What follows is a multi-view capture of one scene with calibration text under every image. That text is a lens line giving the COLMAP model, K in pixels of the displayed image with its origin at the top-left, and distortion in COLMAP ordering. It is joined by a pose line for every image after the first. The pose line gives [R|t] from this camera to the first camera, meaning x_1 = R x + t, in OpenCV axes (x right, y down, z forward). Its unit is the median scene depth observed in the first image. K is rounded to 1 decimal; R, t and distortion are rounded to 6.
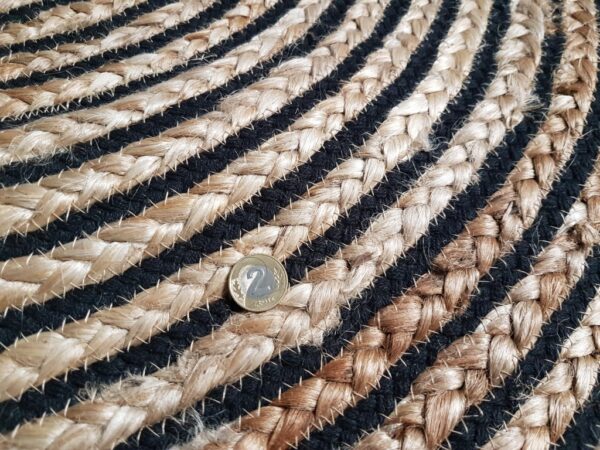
lens RADIAL K [[482.0, 0, 300.0], [0, 482.0, 225.0], [0, 0, 1]] dist [-0.008063, -0.081632]
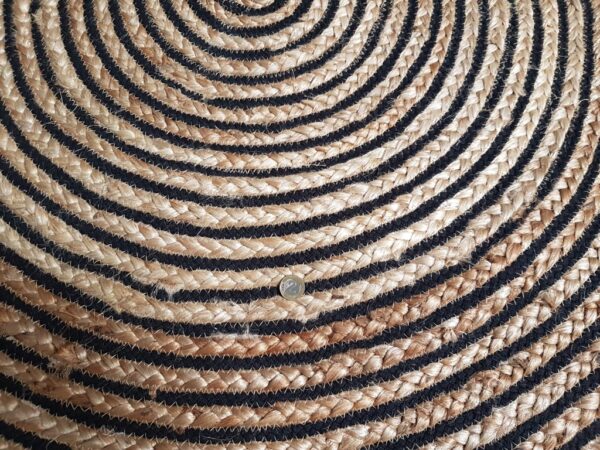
lens RADIAL K [[482.0, 0, 300.0], [0, 482.0, 225.0], [0, 0, 1]] dist [-0.008063, -0.081632]
pose [[0.884136, 0.400571, -0.240515, 0.364574], [-0.354379, 0.910395, 0.213533, -0.629651], [0.304499, -0.103559, 0.946866, -1.094302]]
